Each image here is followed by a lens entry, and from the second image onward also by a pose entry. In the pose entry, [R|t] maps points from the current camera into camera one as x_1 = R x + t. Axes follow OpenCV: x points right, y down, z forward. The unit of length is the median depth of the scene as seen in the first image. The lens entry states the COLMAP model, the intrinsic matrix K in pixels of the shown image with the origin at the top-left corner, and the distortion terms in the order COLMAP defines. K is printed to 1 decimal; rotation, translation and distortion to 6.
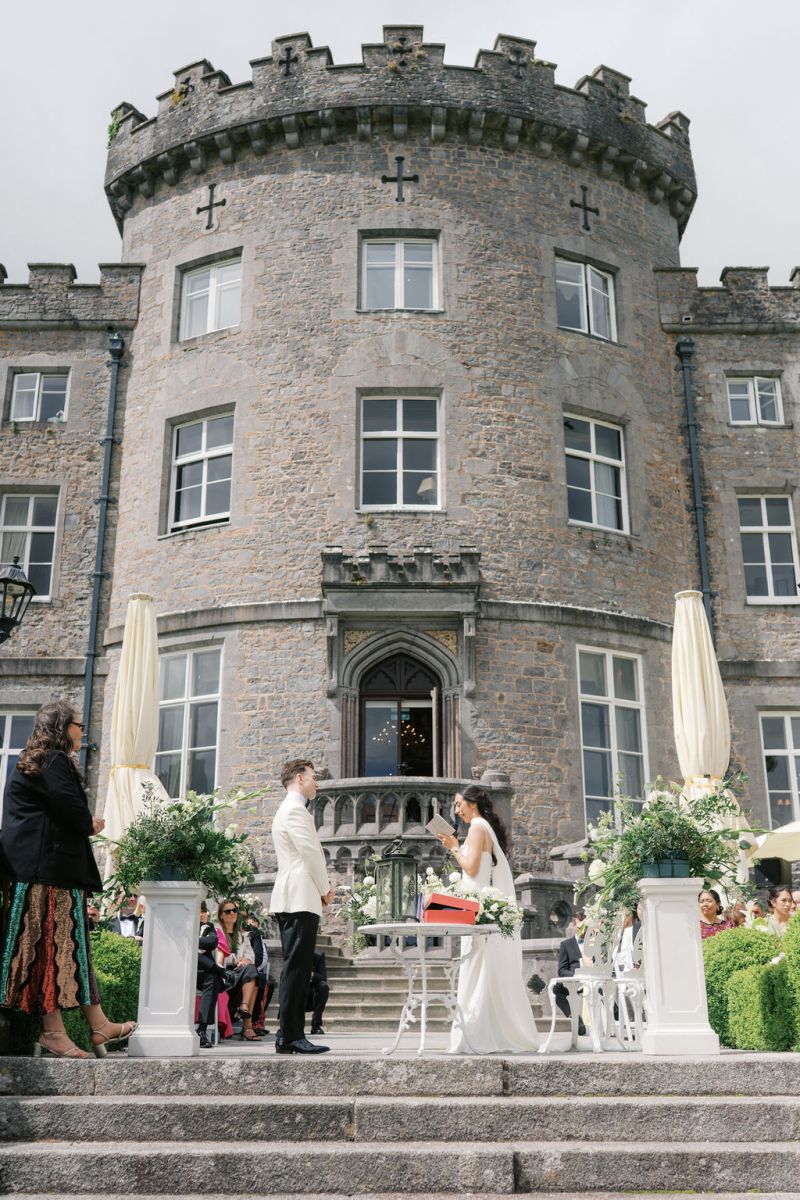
lens RADIAL K [[1186.9, 0, 397.5], [0, 1186.9, 652.6], [0, 0, 1]] dist [-0.006124, 0.010886]
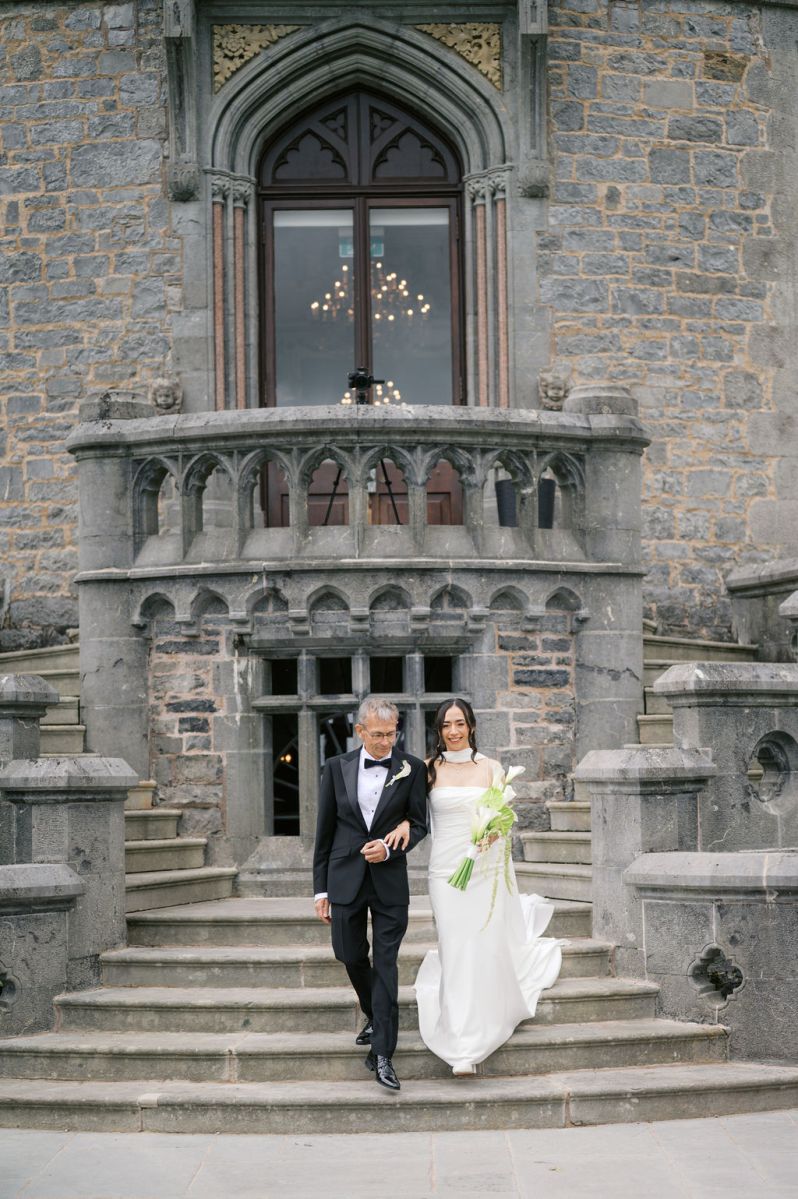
lens RADIAL K [[2030.3, 0, 441.8], [0, 2030.3, 669.4], [0, 0, 1]] dist [-0.004603, 0.077125]
pose [[0.999754, -0.014585, 0.016735, 0.016256], [0.010003, 0.968981, 0.246932, 0.022459], [-0.019818, -0.246704, 0.968888, 0.297639]]
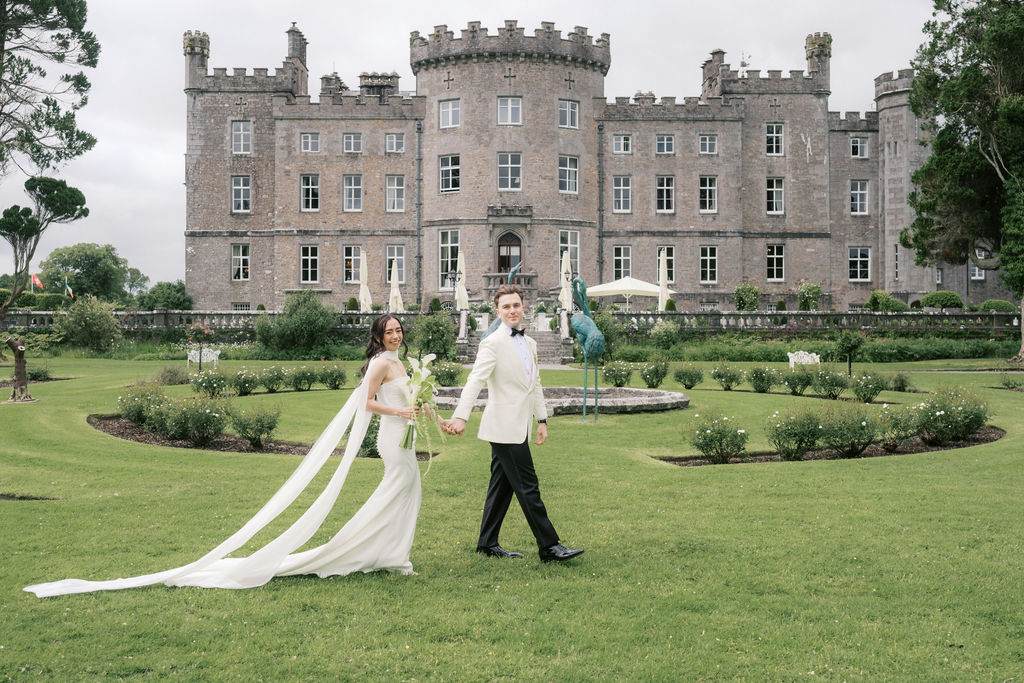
lens RADIAL K [[972.6, 0, 512.0], [0, 972.6, 341.5], [0, 0, 1]] dist [-0.003749, 0.000964]
pose [[0.999984, 0.001144, 0.005468, -0.005998], [-0.002694, 0.956186, 0.292747, -0.541332], [-0.004894, -0.292758, 0.956174, -1.880765]]
